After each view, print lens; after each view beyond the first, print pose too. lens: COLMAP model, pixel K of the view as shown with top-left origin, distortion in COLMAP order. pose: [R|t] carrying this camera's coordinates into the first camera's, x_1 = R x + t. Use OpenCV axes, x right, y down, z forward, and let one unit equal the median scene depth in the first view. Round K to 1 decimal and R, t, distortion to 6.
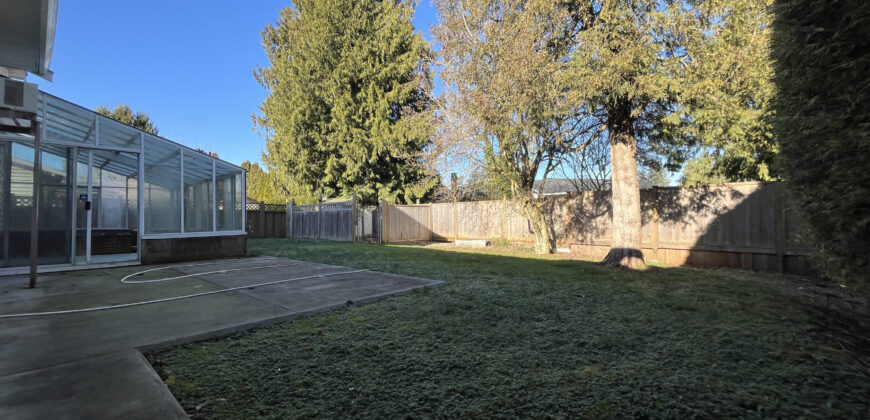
lens RADIAL K [[351.2, 0, 434.2], [0, 351.2, 209.3], [0, 0, 1]] dist [0.000448, 0.000054]
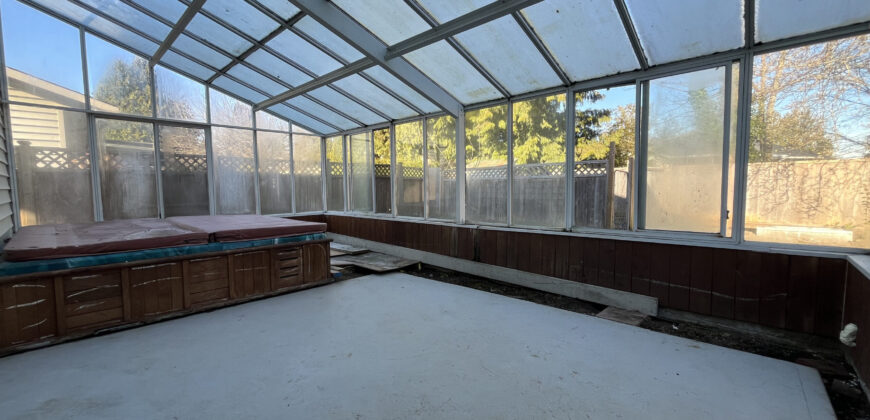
lens RADIAL K [[351.2, 0, 436.2], [0, 351.2, 210.6], [0, 0, 1]] dist [0.000448, 0.000054]
pose [[0.999439, 0.003248, -0.033334, -0.610493], [0.000061, 0.995108, 0.098791, 0.001650], [0.033492, -0.098738, 0.994550, 0.521731]]
